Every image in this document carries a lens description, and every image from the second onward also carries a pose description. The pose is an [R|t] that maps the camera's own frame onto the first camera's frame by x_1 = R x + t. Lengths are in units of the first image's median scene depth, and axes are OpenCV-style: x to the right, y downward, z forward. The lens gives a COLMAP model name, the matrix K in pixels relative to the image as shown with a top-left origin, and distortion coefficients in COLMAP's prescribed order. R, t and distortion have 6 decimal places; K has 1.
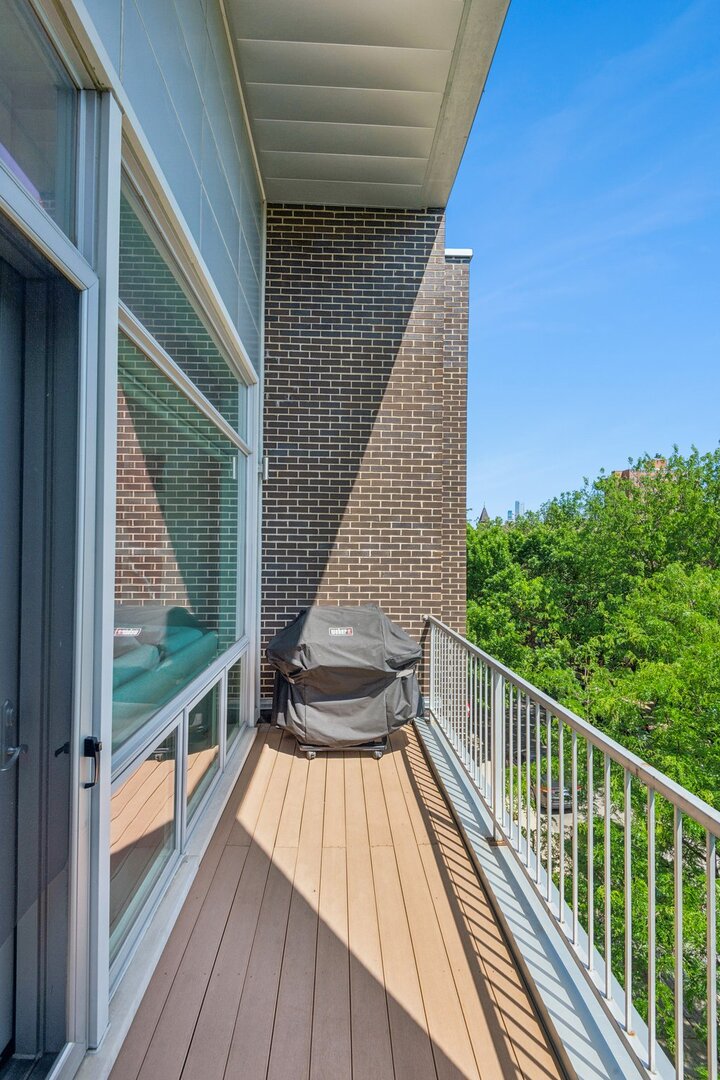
lens RADIAL K [[492.6, 0, 360.0], [0, 492.6, 540.0], [0, 0, 1]] dist [0.011737, -0.000426]
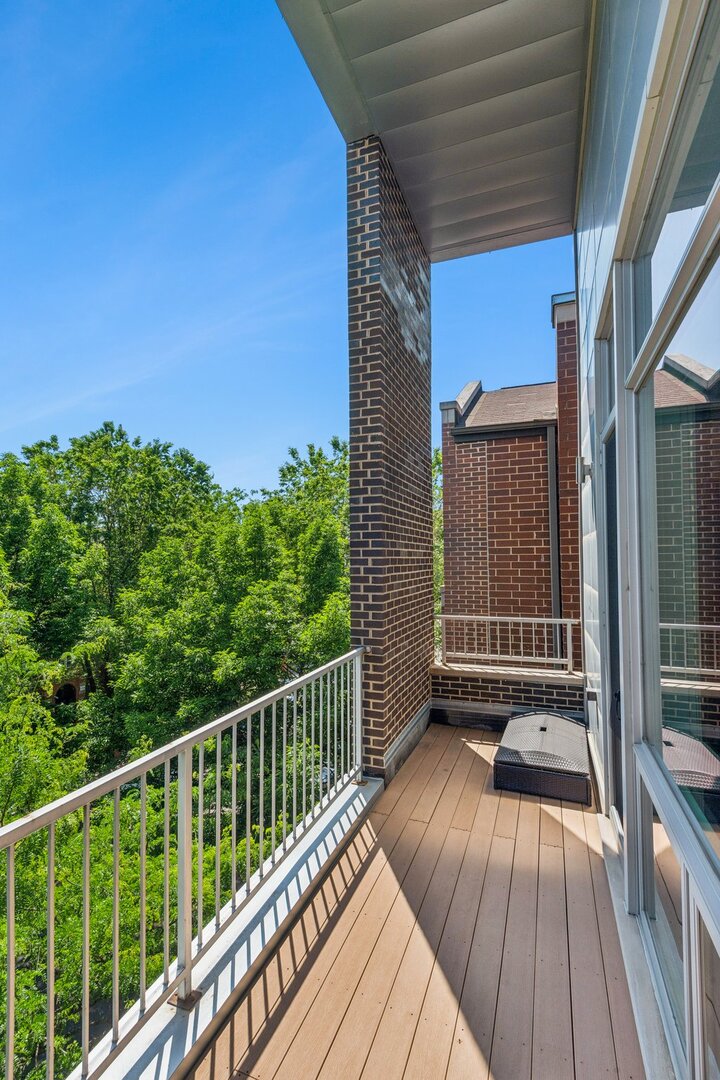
lens RADIAL K [[492.6, 0, 360.0], [0, 492.6, 540.0], [0, 0, 1]] dist [0.011737, -0.000426]
pose [[-0.917154, 0.009873, 0.398412, -0.282670], [-0.007164, 0.999123, -0.041250, -0.004935], [-0.398470, -0.040687, -0.916279, 1.932759]]
